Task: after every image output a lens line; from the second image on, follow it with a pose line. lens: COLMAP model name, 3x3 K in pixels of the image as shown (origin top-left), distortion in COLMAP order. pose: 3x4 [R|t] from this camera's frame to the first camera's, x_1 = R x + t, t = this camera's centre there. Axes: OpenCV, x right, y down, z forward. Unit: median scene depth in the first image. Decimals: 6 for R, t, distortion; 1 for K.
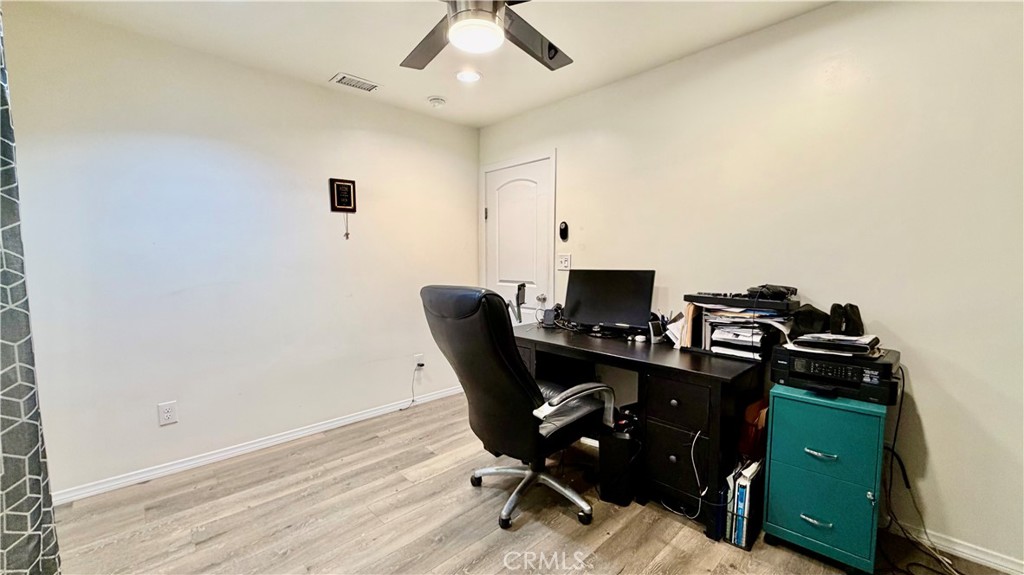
lens RADIAL K [[404.1, 0, 511.3], [0, 404.1, 294.3], [0, 0, 1]] dist [-0.010257, -0.000289]
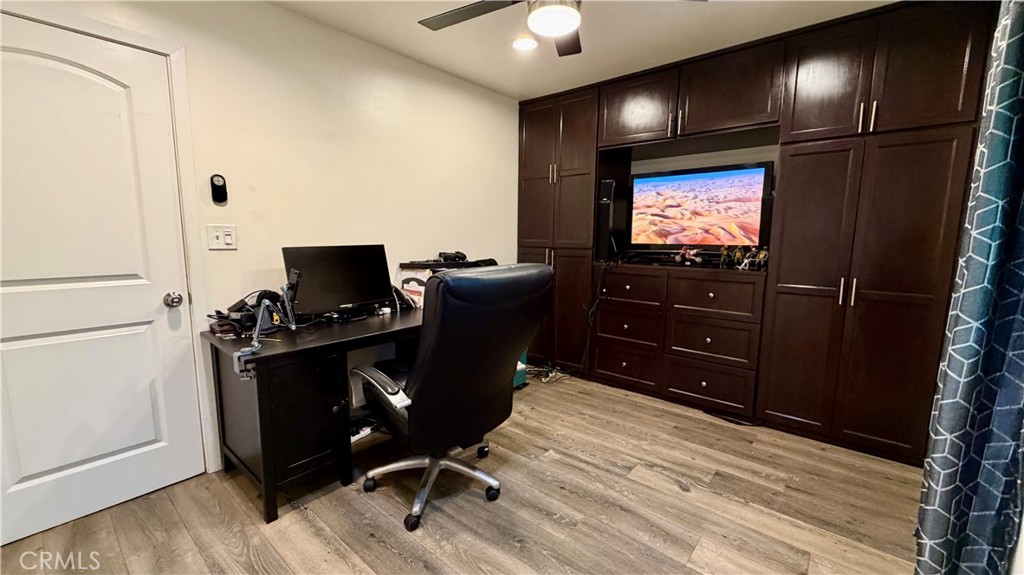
lens RADIAL K [[404.1, 0, 510.1], [0, 404.1, 295.7], [0, 0, 1]] dist [-0.010257, -0.000289]
pose [[-0.100740, -0.142737, 0.984620, -0.845675], [0.084573, 0.984844, 0.151423, -0.067654], [-0.991312, 0.098527, -0.087141, 0.889289]]
